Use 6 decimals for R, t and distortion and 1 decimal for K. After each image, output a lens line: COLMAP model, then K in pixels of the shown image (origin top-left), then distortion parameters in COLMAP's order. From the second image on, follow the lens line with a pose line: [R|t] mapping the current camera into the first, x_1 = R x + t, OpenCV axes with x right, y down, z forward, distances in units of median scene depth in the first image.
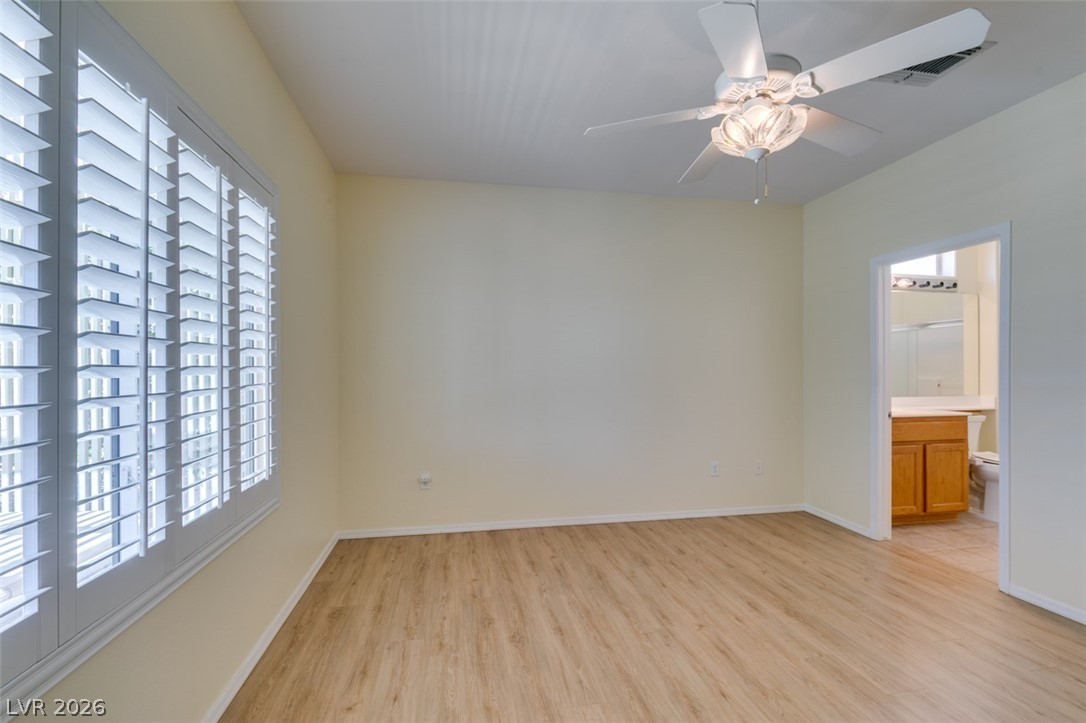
lens RADIAL K [[471.1, 0, 544.9], [0, 471.1, 373.3], [0, 0, 1]] dist [-0.013130, -0.000011]
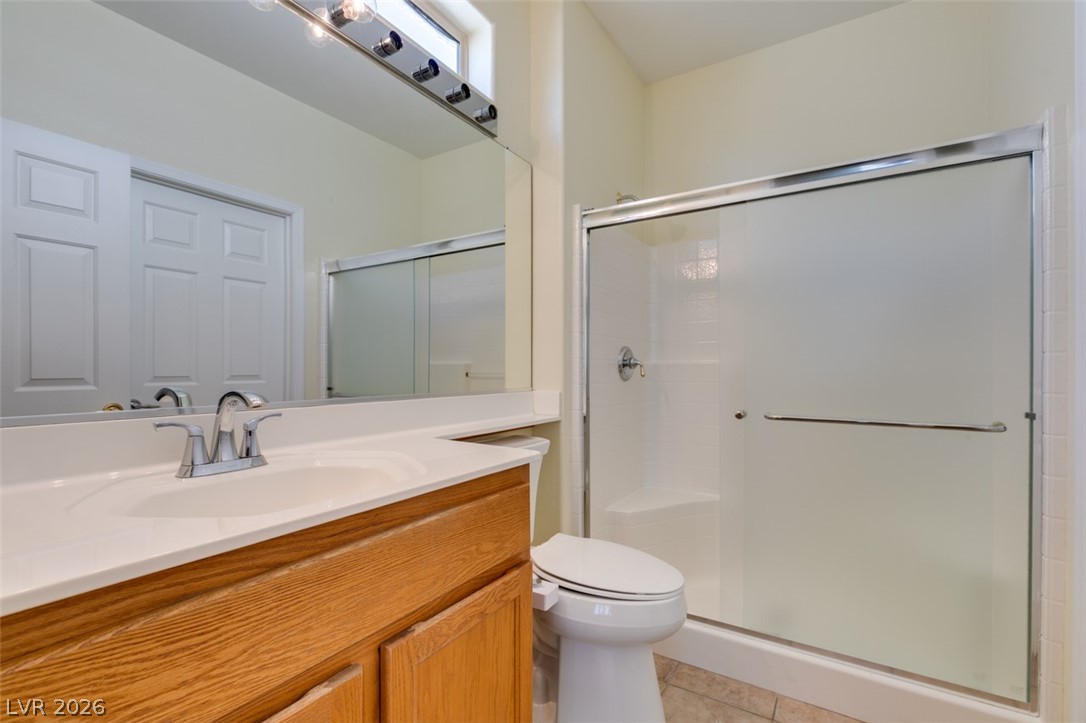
lens RADIAL K [[485.1, 0, 542.6], [0, 485.1, 367.8], [0, 0, 1]] dist [0.002004, -0.000595]
pose [[0.675827, 0.002243, 0.737057, 0.604804], [0.004750, 0.999961, -0.007398, 0.029005], [-0.737045, 0.008501, 0.675790, 0.691237]]
